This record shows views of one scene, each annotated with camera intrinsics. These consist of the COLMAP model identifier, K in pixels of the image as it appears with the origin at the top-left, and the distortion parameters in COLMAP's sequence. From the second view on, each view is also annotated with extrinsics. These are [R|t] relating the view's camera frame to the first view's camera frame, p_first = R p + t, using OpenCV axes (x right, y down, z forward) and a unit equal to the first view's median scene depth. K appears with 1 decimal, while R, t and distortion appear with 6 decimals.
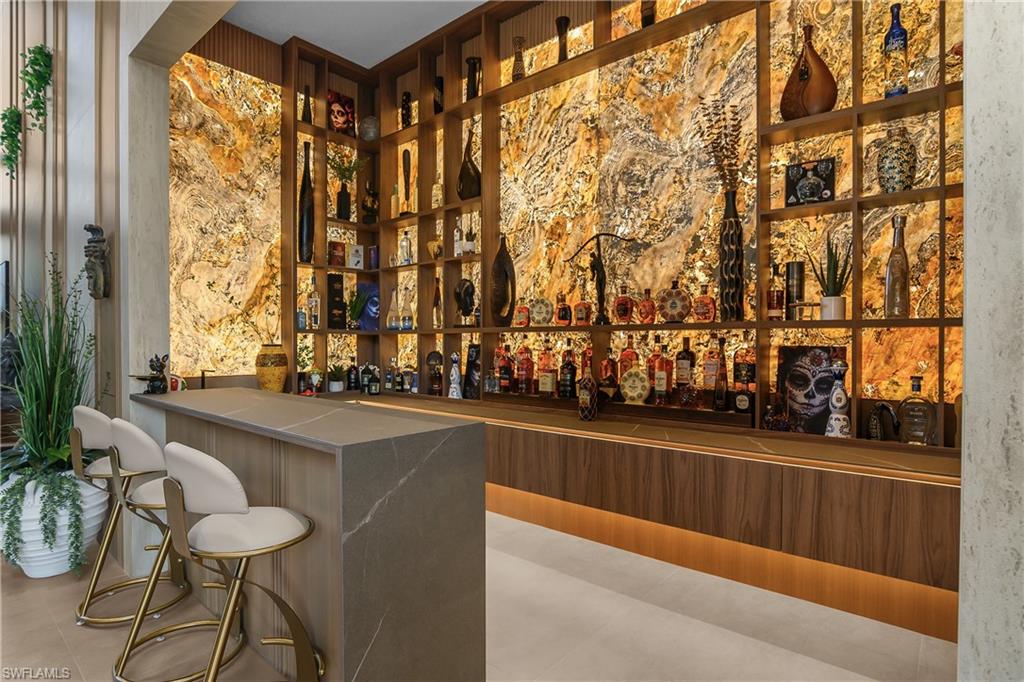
lens RADIAL K [[534.0, 0, 512.2], [0, 534.0, 345.6], [0, 0, 1]] dist [-0.029639, 0.000034]
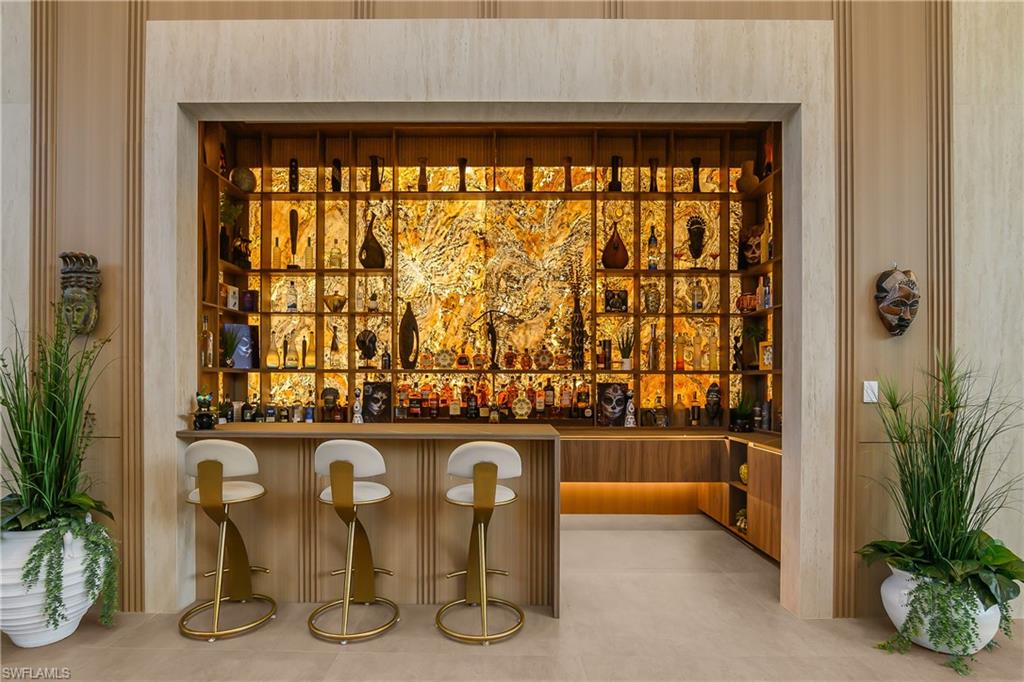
lens RADIAL K [[507.1, 0, 502.5], [0, 507.1, 377.0], [0, 0, 1]] dist [-0.021514, 0.004757]
pose [[0.764880, 0.006291, 0.644142, -0.781215], [0.001791, 0.999928, -0.011893, 0.000812], [-0.644170, 0.010251, 0.764814, -0.145052]]
